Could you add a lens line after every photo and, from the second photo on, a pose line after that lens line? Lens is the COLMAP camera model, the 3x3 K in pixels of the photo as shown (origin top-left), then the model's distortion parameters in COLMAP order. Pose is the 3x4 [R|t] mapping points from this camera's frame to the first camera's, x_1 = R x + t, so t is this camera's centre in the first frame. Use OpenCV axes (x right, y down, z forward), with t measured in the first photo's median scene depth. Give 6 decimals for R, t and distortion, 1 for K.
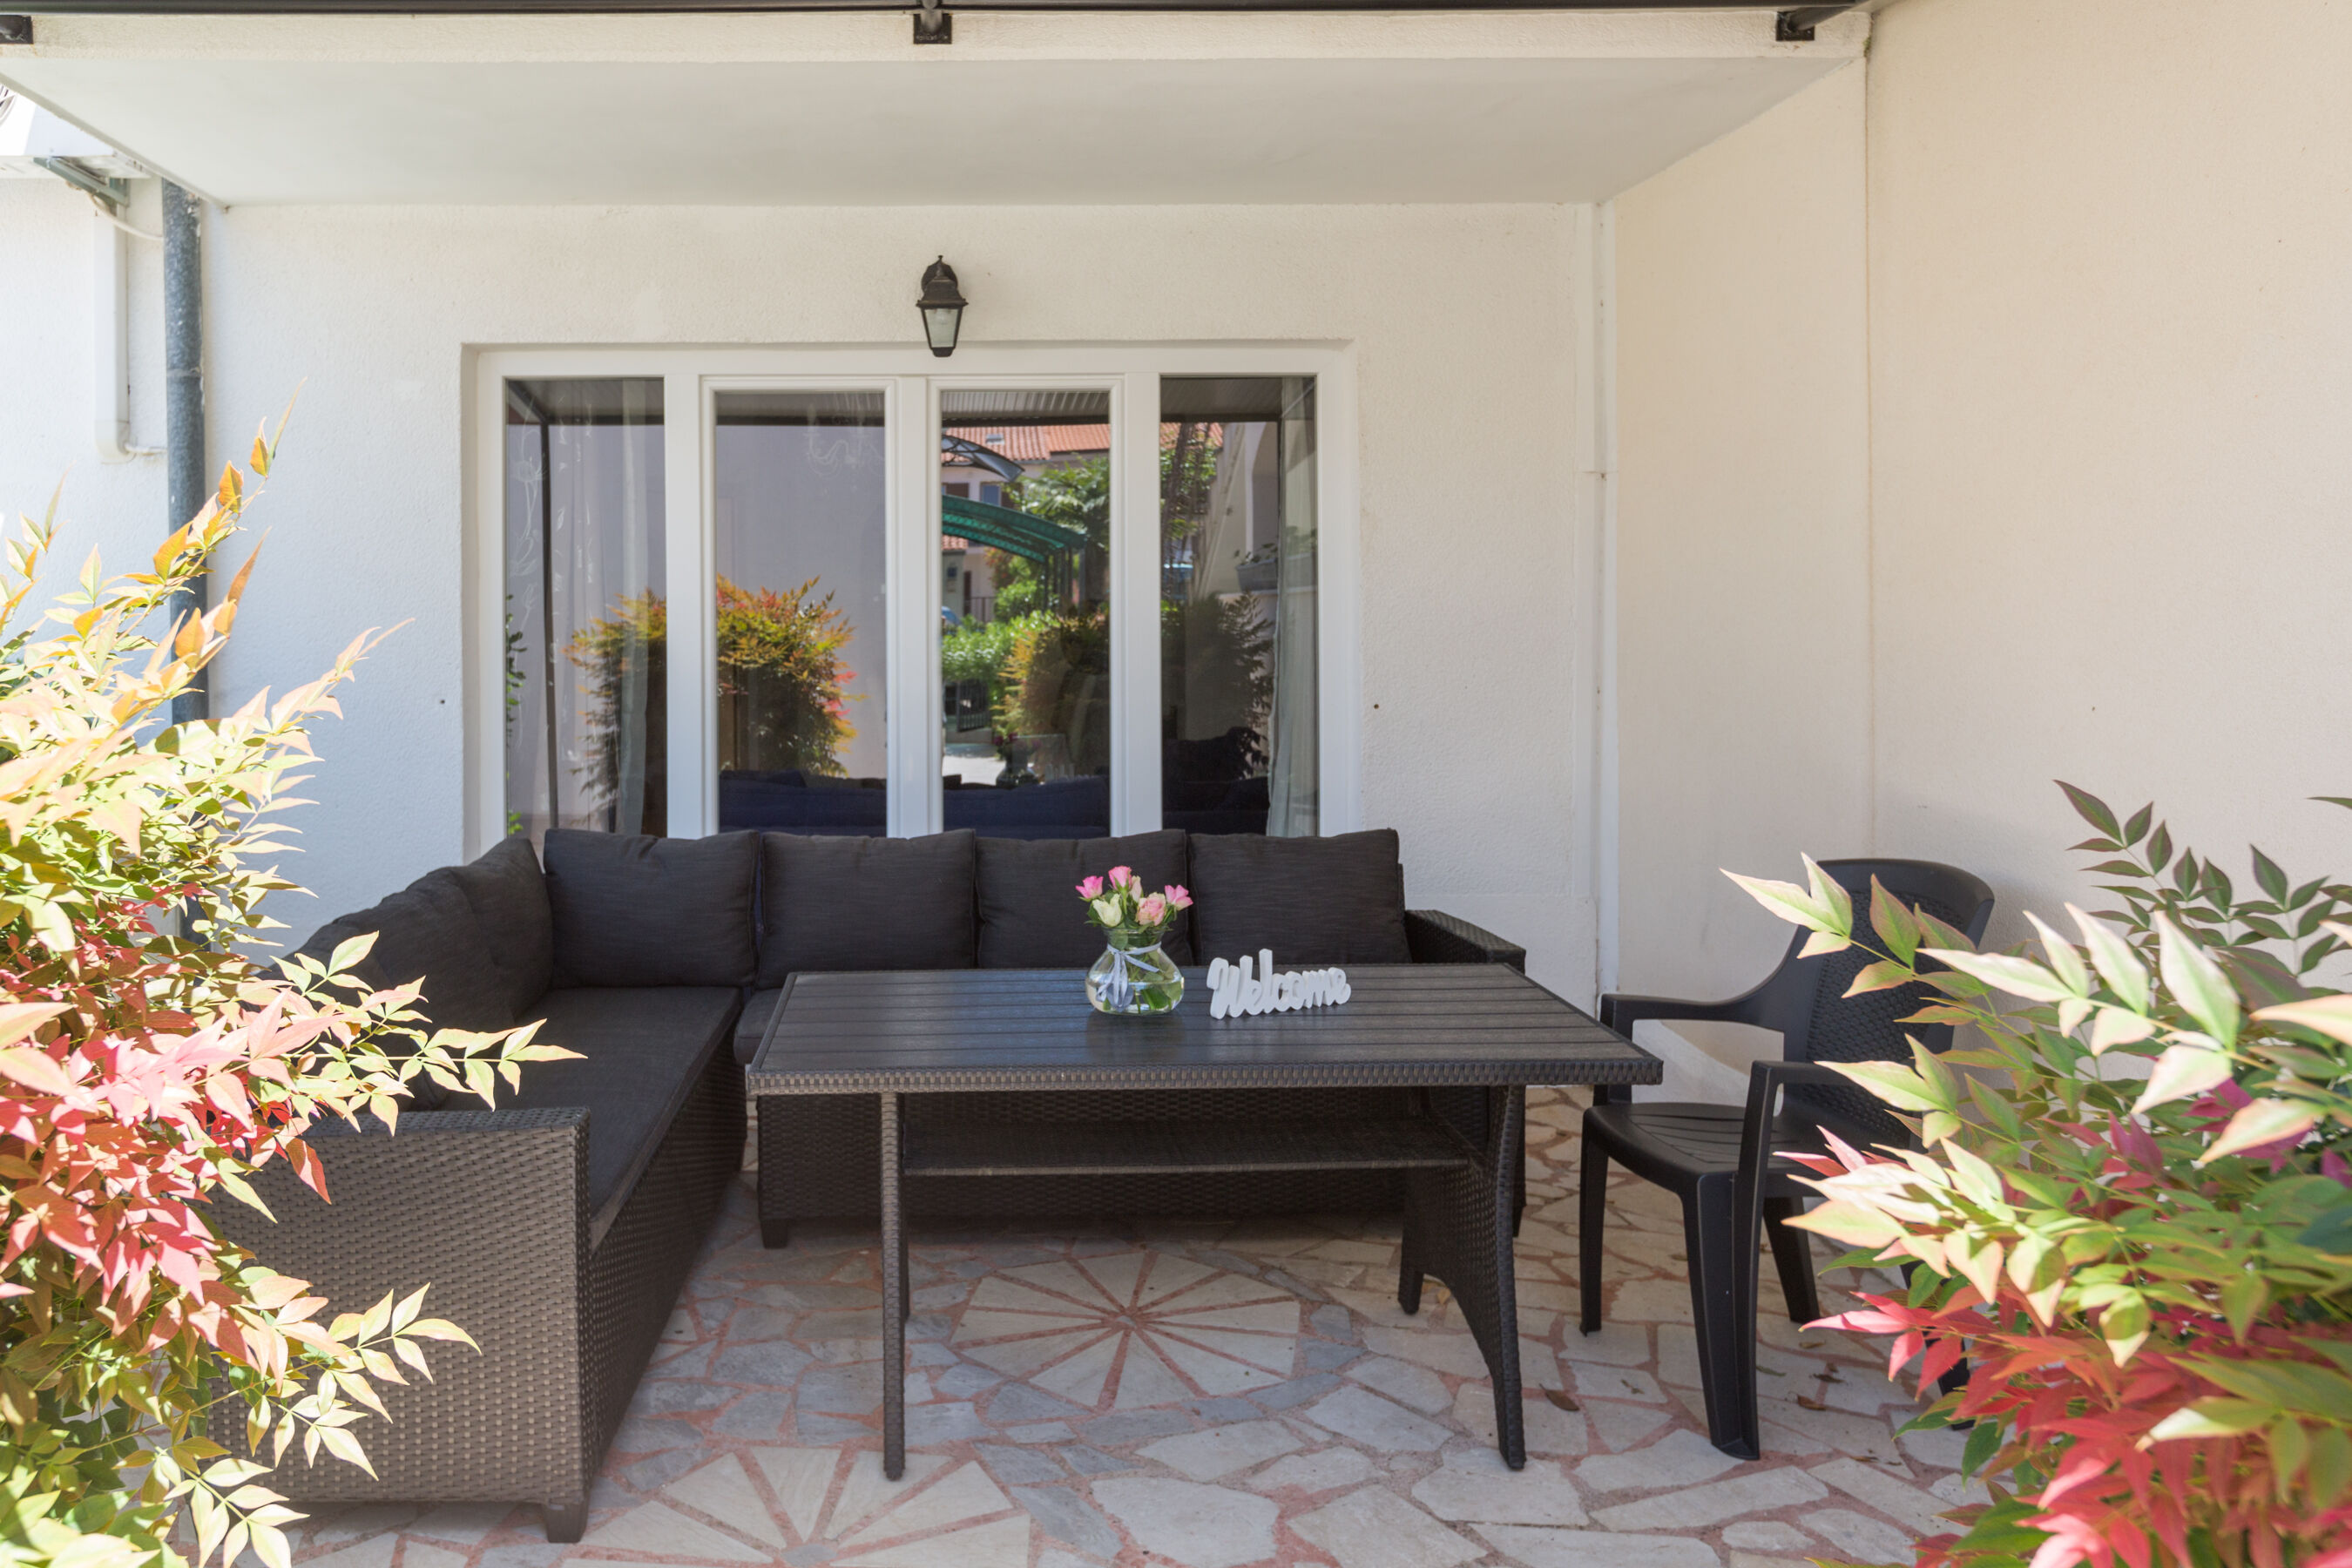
lens RADIAL K [[1533.6, 0, 1168.1], [0, 1533.6, 622.2], [0, 0, 1]] dist [0.004288, 0.000440]
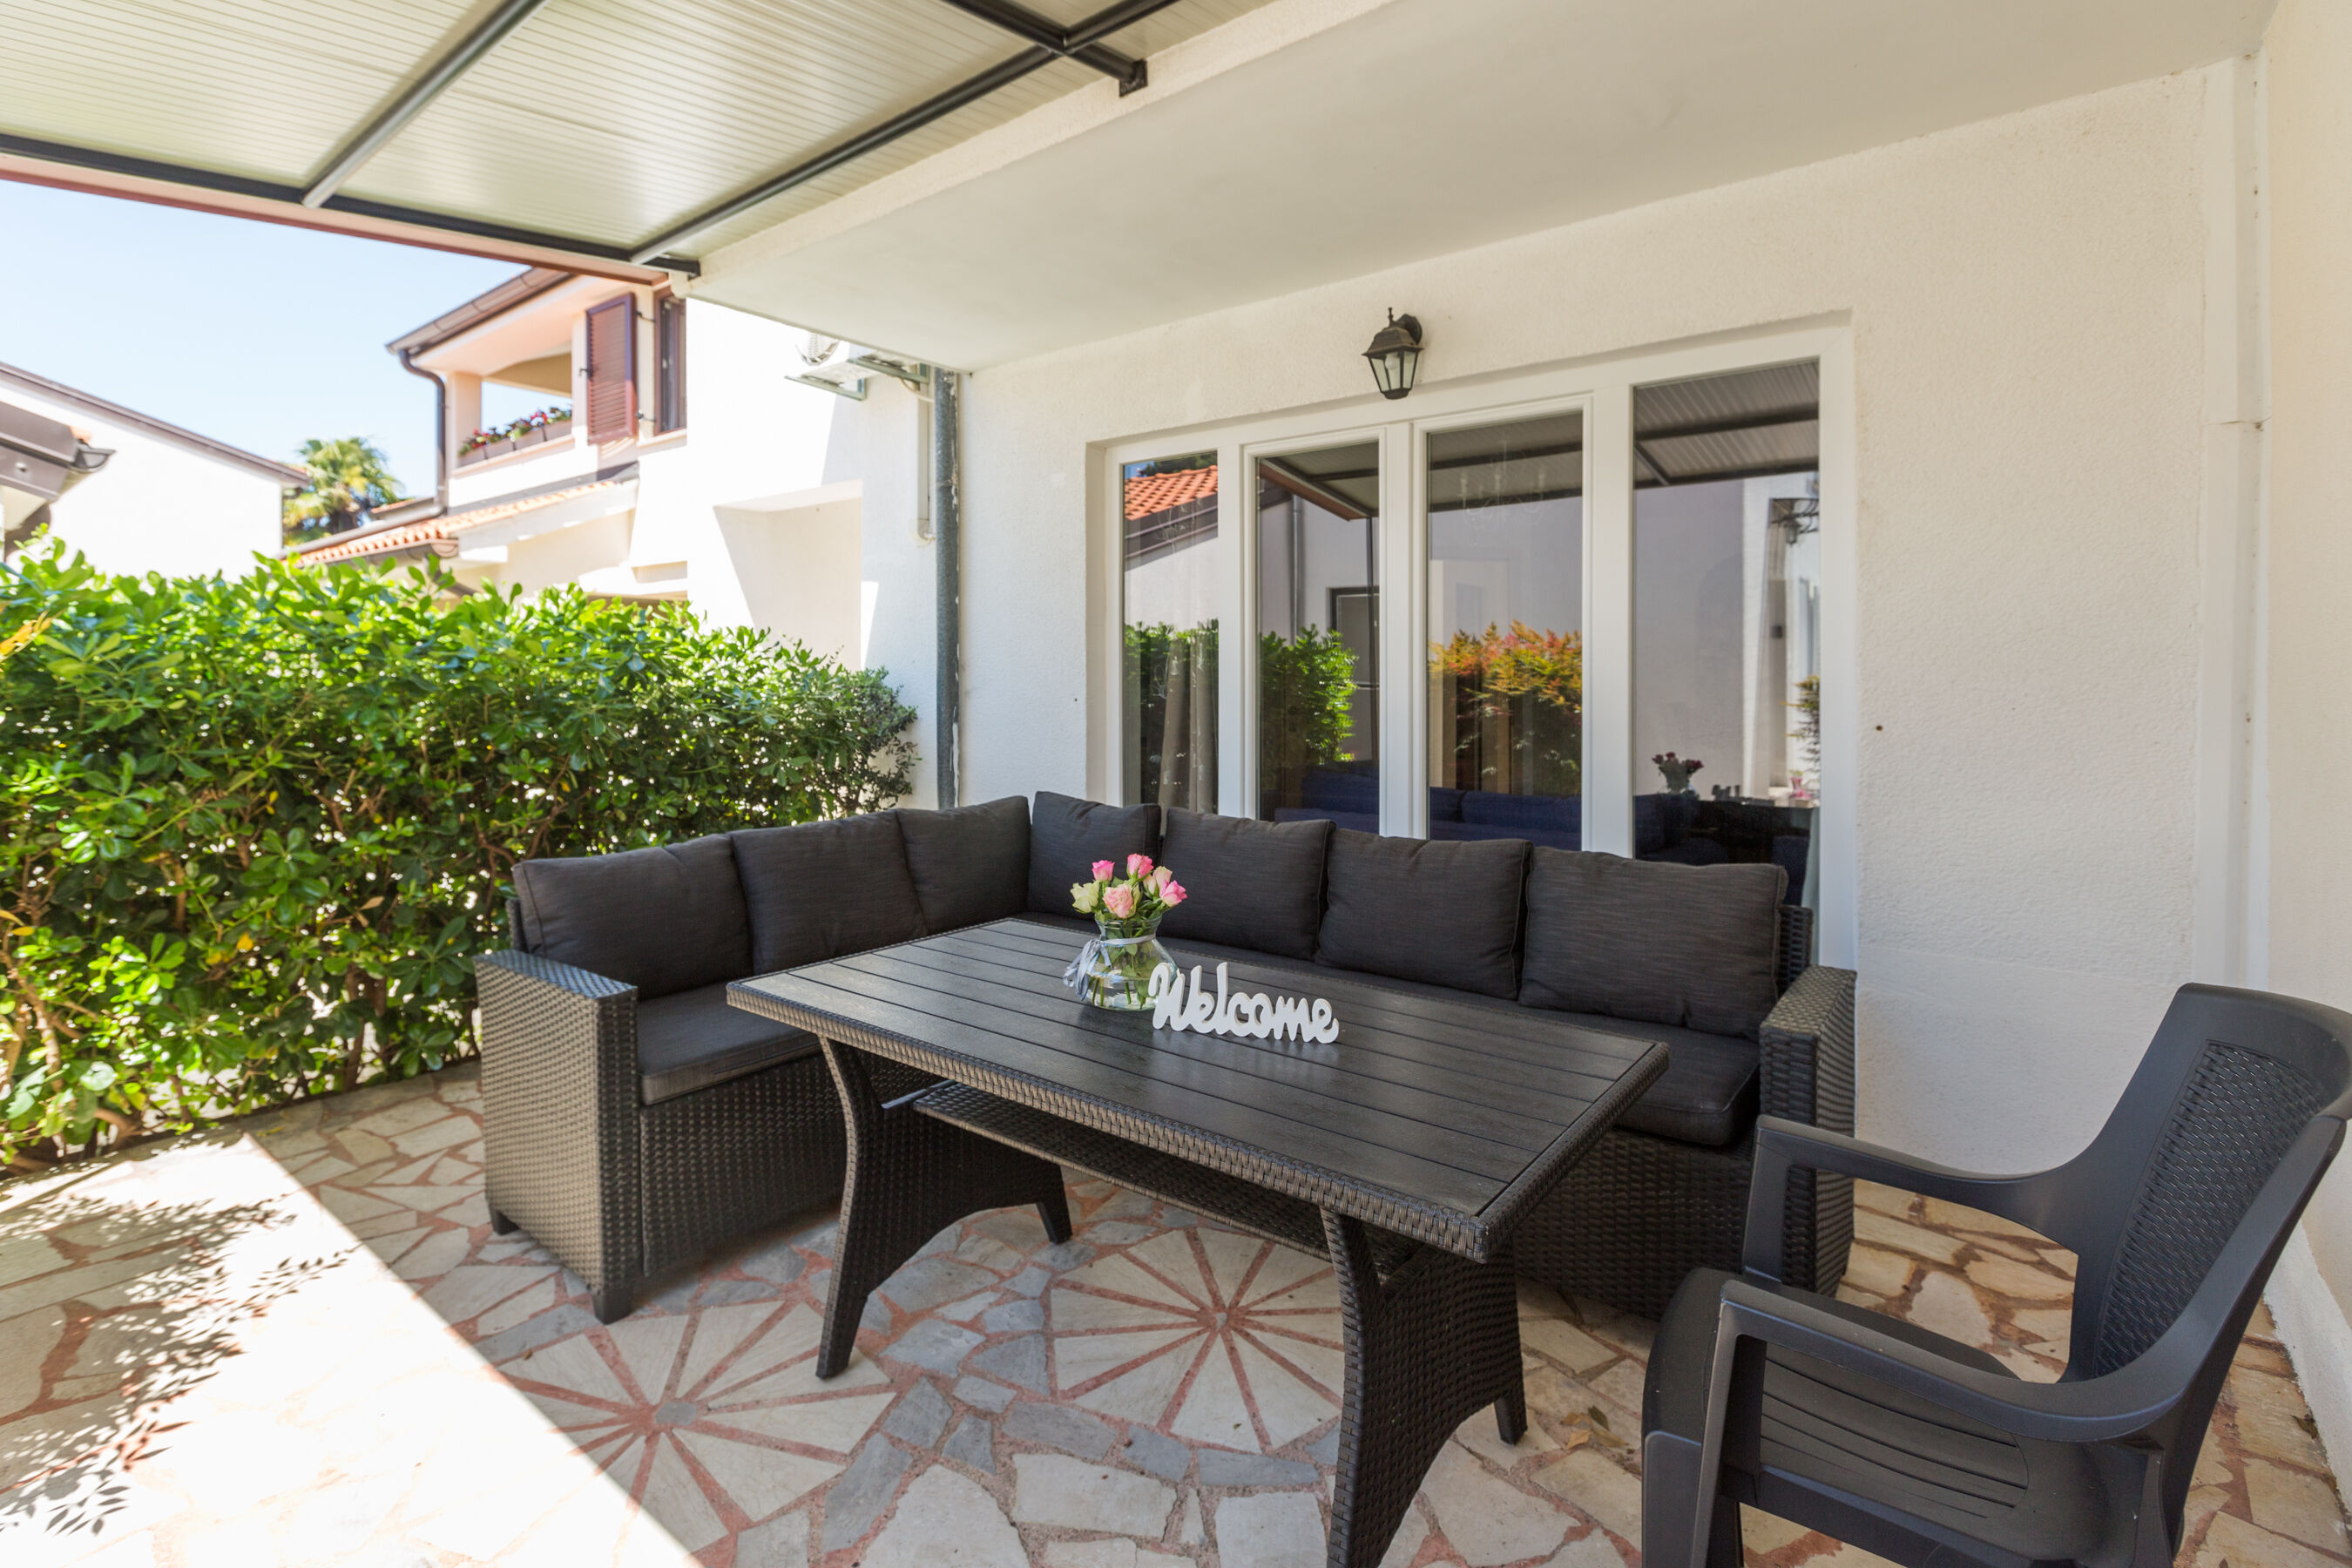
lens RADIAL K [[1132.0, 0, 1093.5], [0, 1132.0, 672.3], [0, 0, 1]] dist [0.001407, -0.001991]
pose [[0.755290, 0.005080, -0.655371, 0.225289], [-0.001073, 0.999978, 0.006515, 0.020392], [0.655390, -0.004218, 0.755279, 0.232874]]
